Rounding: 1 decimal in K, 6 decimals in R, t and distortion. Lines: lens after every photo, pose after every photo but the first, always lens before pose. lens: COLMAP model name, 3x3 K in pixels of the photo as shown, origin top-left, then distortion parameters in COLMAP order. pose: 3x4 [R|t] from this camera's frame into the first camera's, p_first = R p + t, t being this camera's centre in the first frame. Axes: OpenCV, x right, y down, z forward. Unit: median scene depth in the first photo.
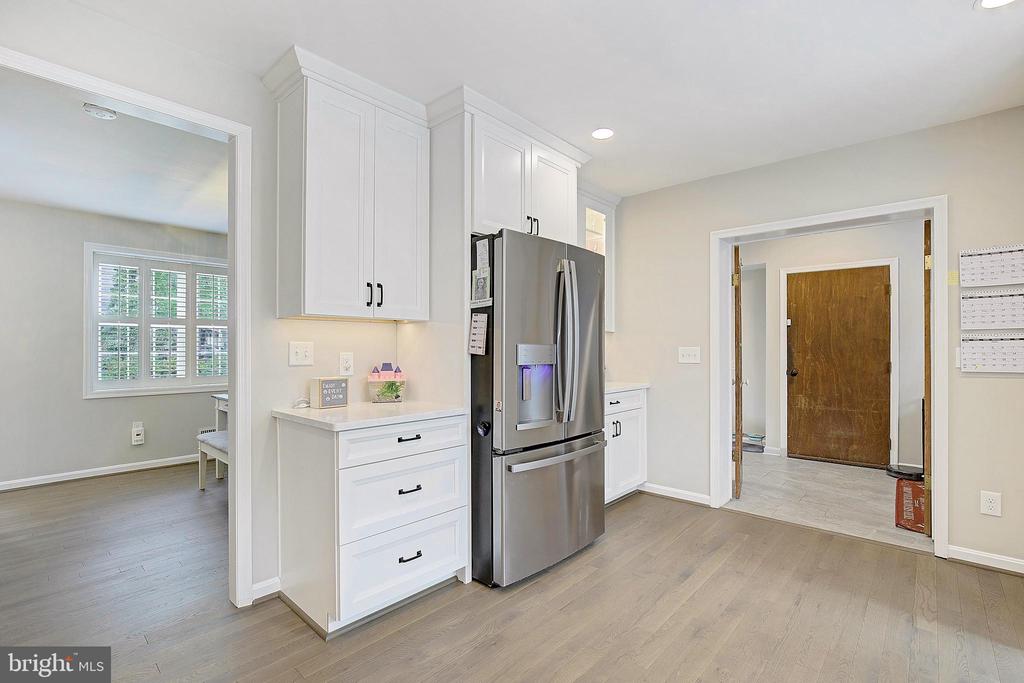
lens RADIAL K [[471.2, 0, 528.6], [0, 471.2, 347.3], [0, 0, 1]] dist [0.000763, 0.000469]
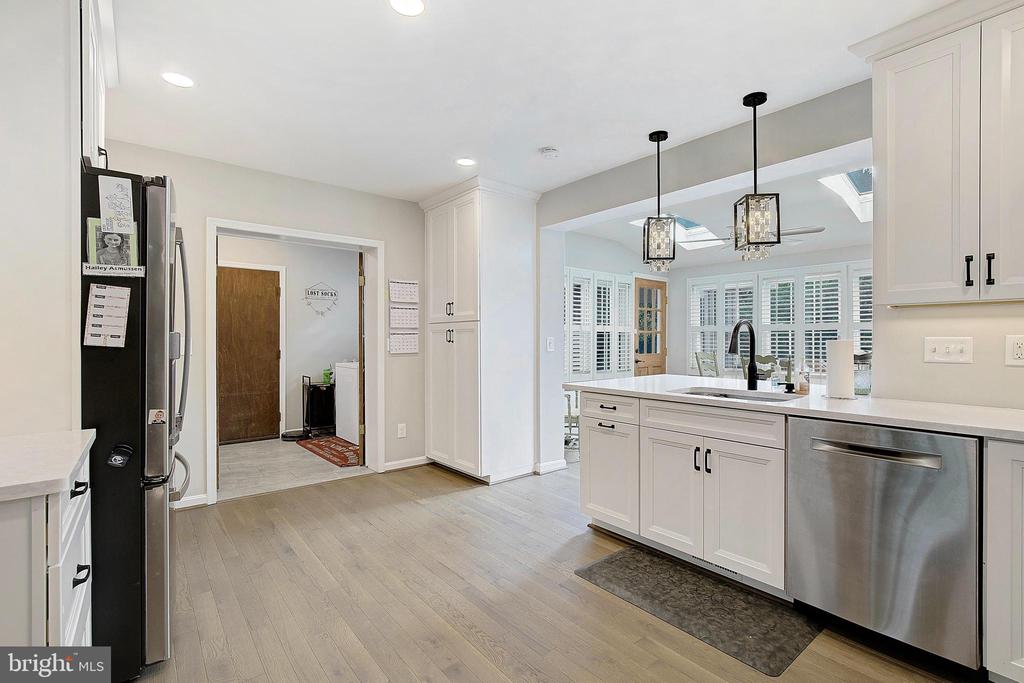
lens RADIAL K [[471.2, 0, 528.6], [0, 471.2, 347.3], [0, 0, 1]] dist [0.000763, 0.000469]
pose [[0.161234, -0.015409, 0.986796, -0.604625], [-0.003353, 0.999864, 0.016161, 0.002411], [-0.986910, -0.005914, 0.161161, 0.278119]]
